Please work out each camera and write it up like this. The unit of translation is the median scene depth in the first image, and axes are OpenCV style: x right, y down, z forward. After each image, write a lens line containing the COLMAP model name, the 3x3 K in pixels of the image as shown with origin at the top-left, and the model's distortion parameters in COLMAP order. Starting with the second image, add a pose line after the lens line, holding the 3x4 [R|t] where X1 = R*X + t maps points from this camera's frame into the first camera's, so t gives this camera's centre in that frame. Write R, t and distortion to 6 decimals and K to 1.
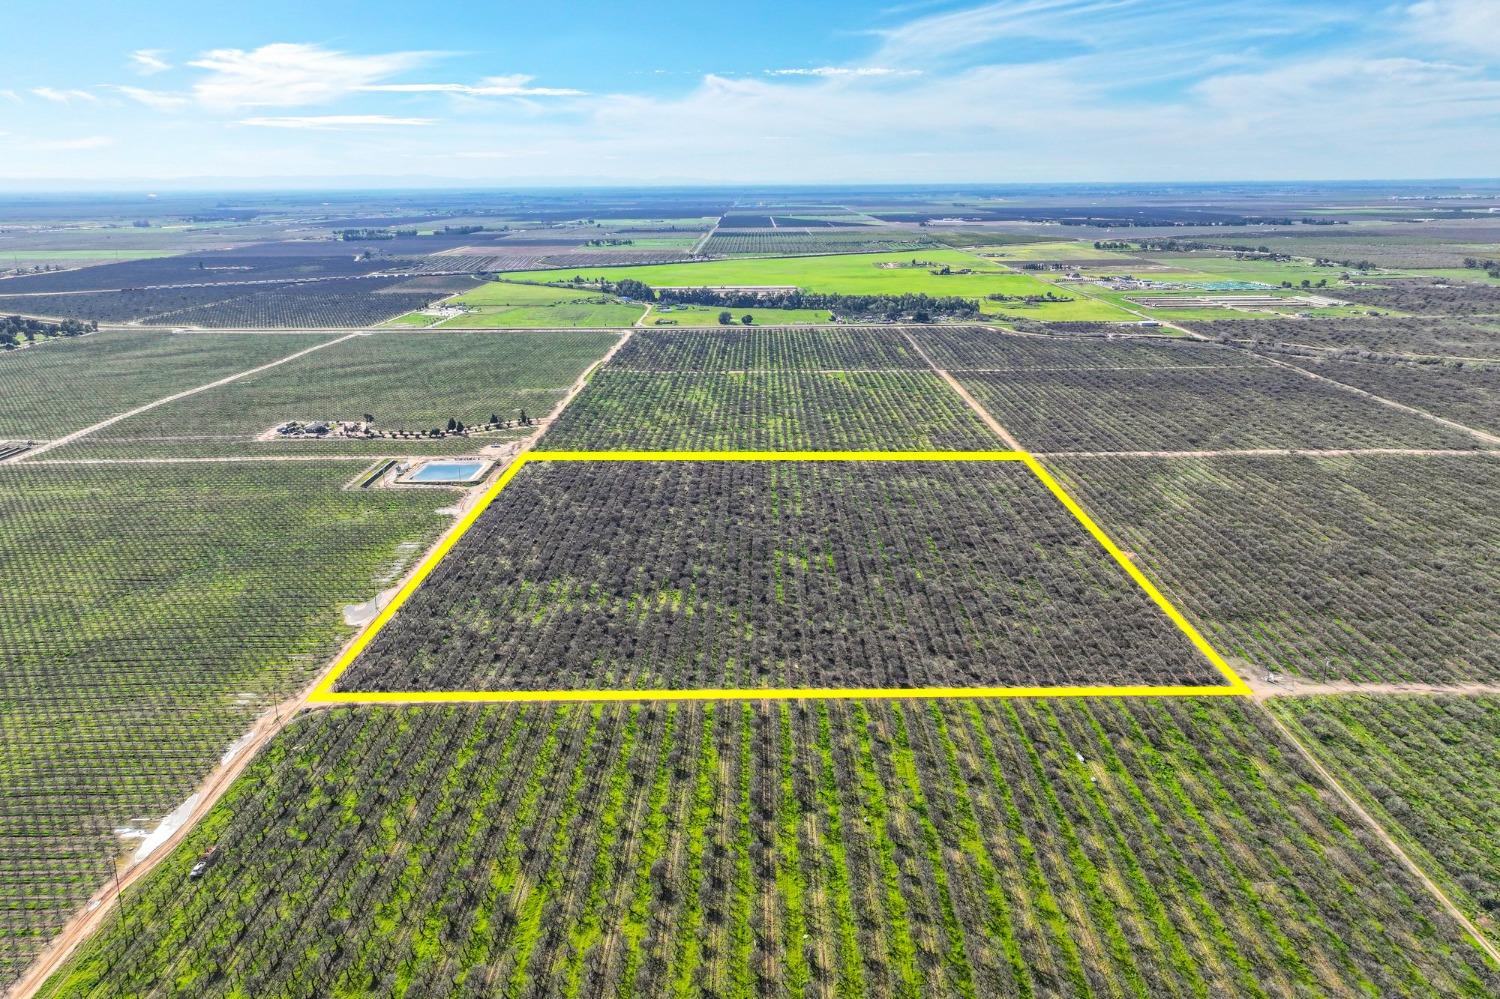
lens RADIAL K [[1052.3, 0, 744.6], [0, 1052.3, 489.9], [0, 0, 1]] dist [0.017785, 0.000659]
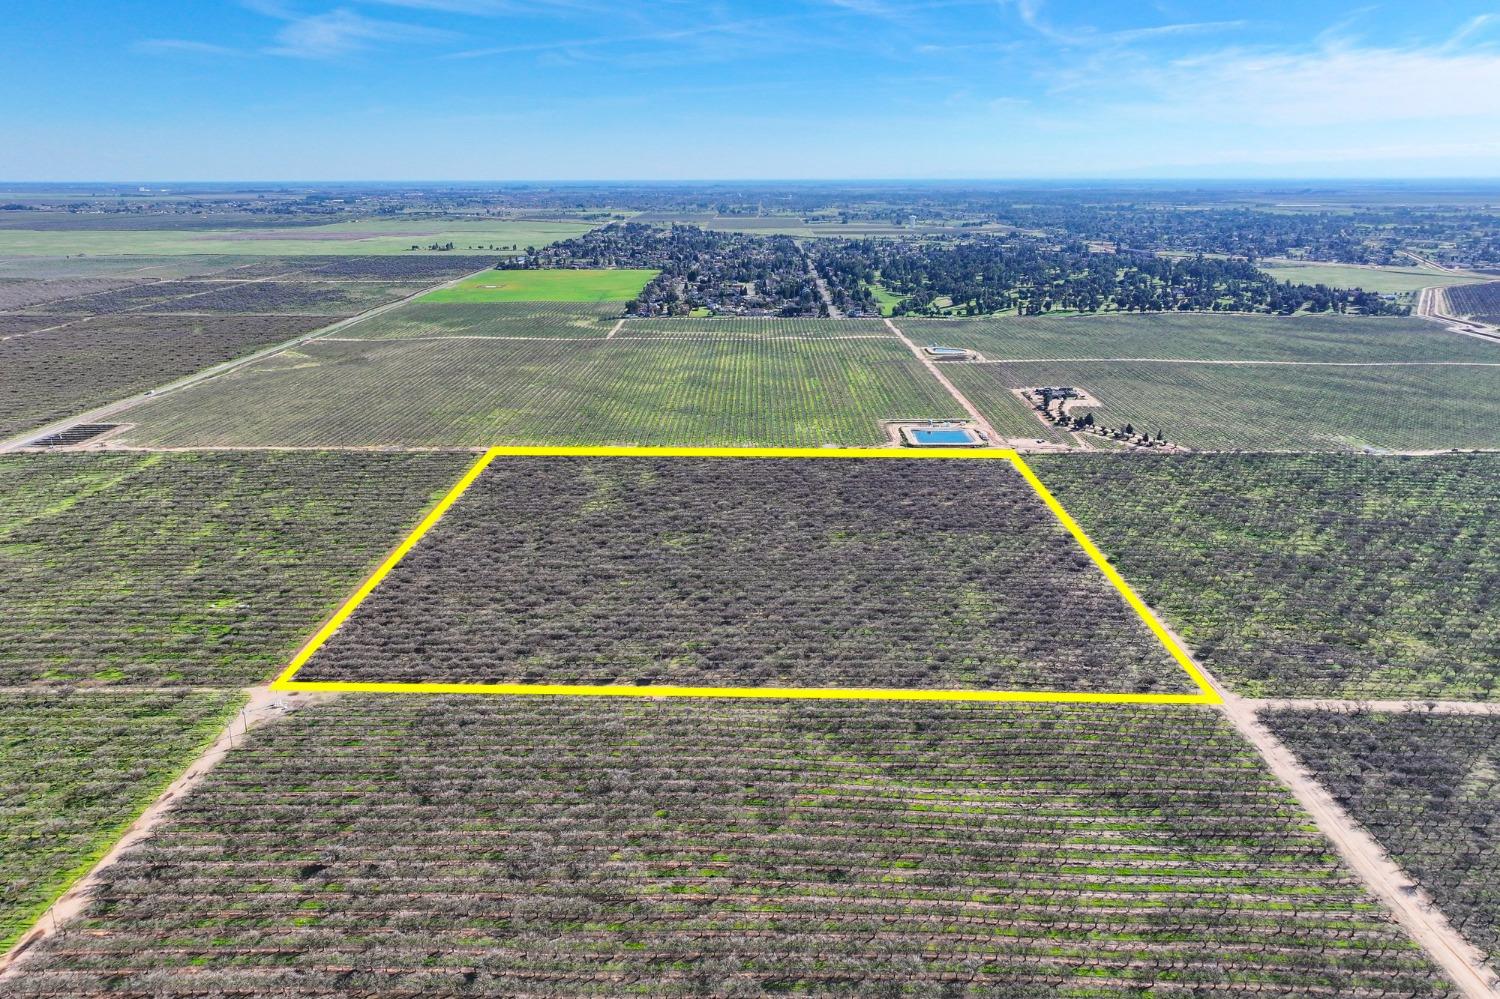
lens RADIAL K [[1052.3, 0, 745.6], [0, 1052.3, 508.6], [0, 0, 1]] dist [0.017785, 0.000659]
pose [[-0.026511, 0.309903, -0.950399, 1.326287], [-0.280142, 0.910333, 0.304653, -0.384176], [0.959592, 0.274324, 0.062683, 1.291629]]
